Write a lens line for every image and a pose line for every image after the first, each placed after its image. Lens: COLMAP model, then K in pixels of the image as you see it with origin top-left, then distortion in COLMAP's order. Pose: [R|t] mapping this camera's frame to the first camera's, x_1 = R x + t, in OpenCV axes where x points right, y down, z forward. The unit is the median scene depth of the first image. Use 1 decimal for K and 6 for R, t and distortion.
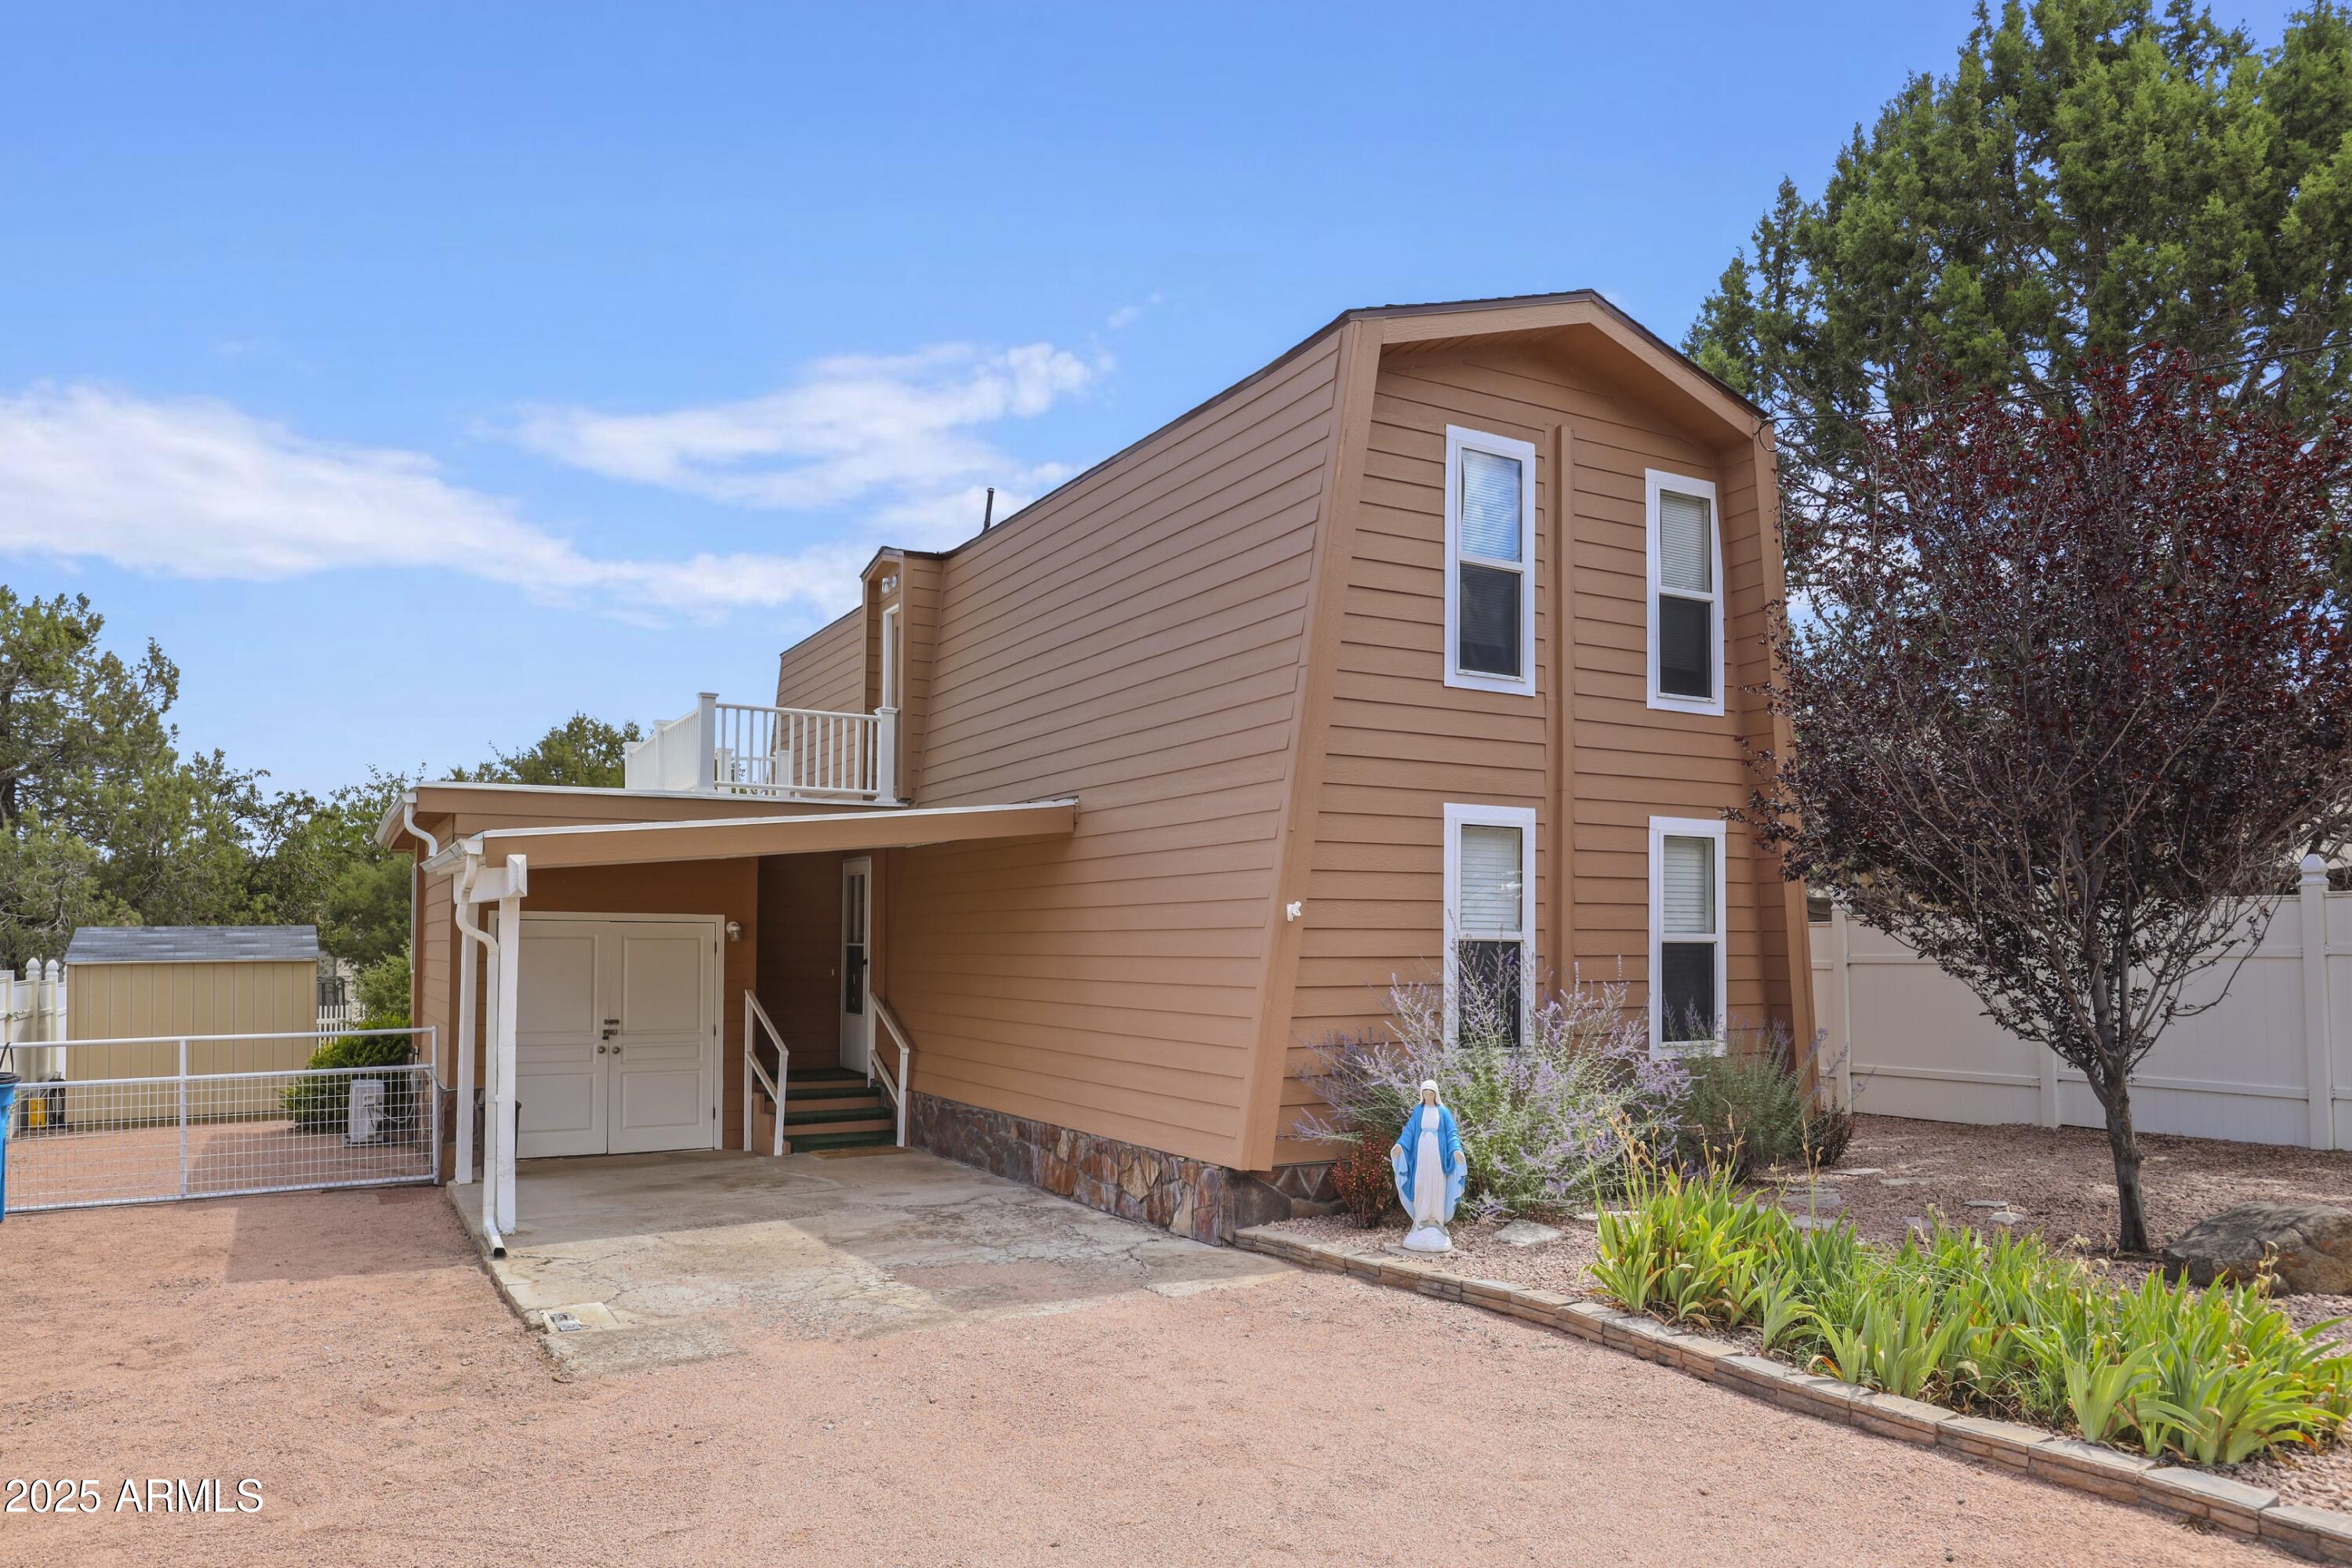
lens RADIAL K [[1536.9, 0, 1166.6], [0, 1536.9, 884.4], [0, 0, 1]] dist [0.003339, -0.000833]
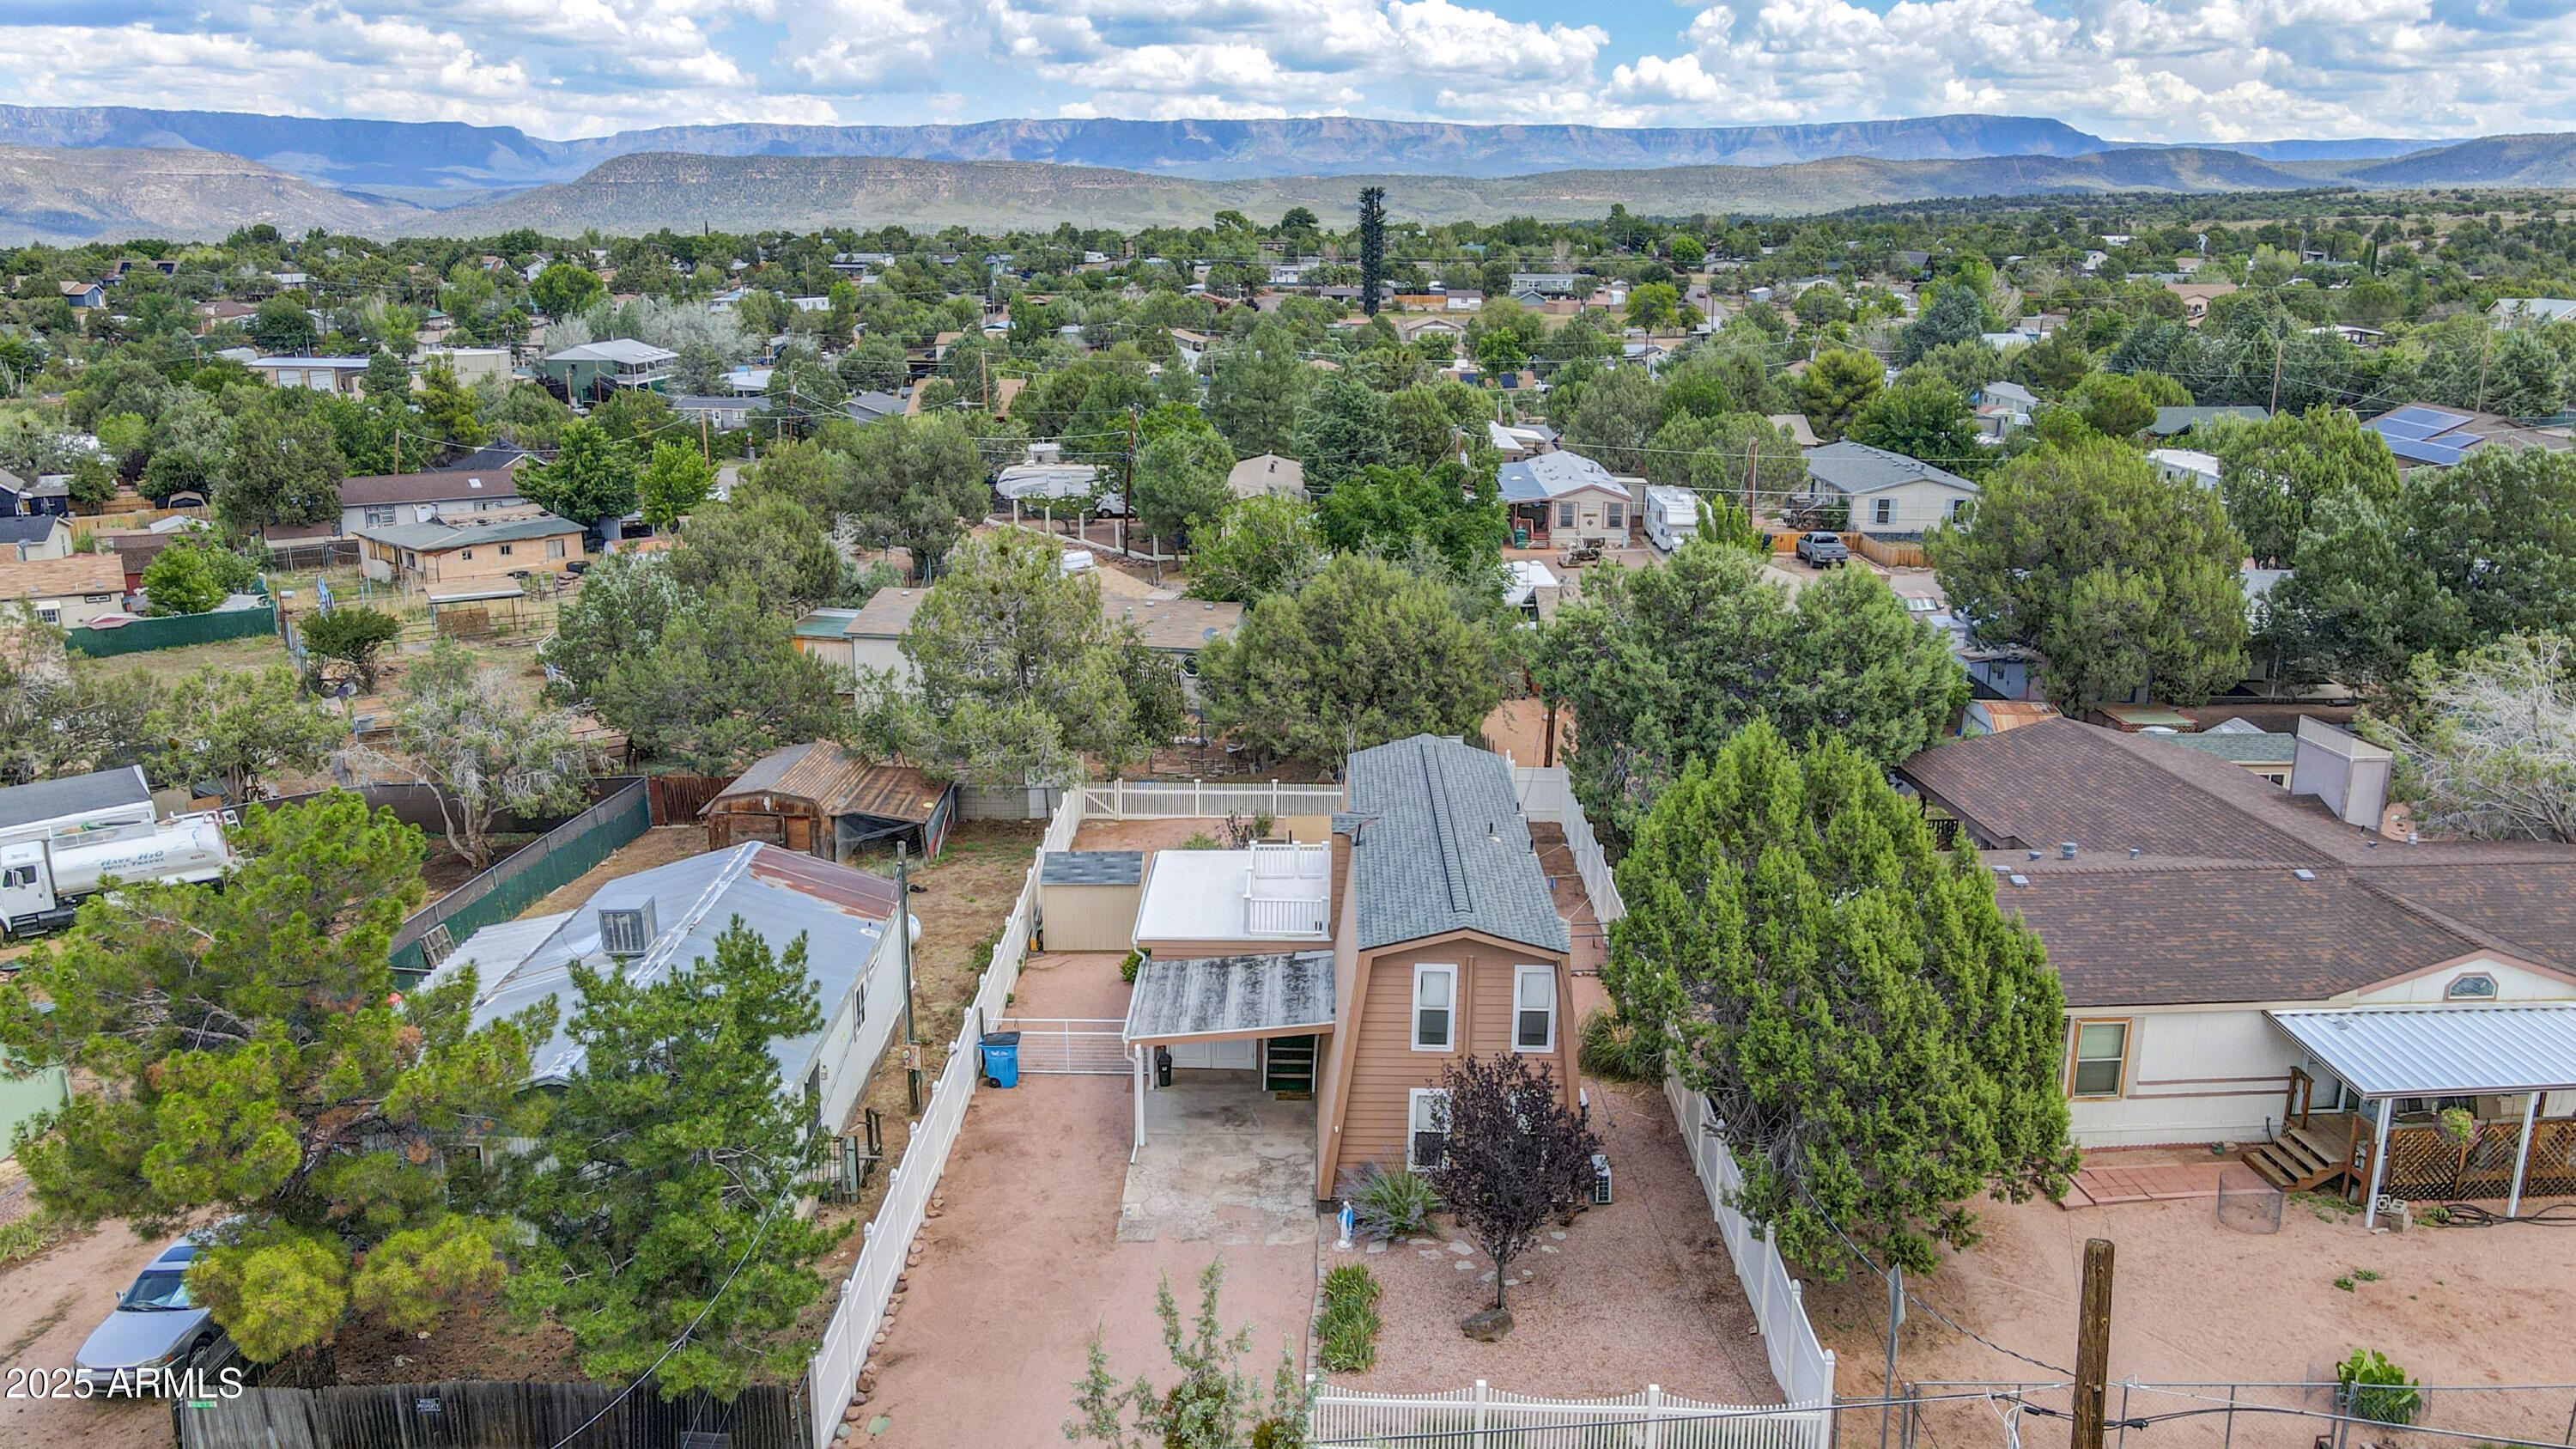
lens RADIAL K [[1912.6, 0, 1283.7], [0, 1912.6, 734.6], [0, 0, 1]] dist [0.042998, -0.000794]
pose [[0.867049, 0.139744, -0.478223, 1.412165], [0.007963, 0.955849, 0.293751, -1.537587], [0.498159, -0.258505, 0.827655, -1.688677]]
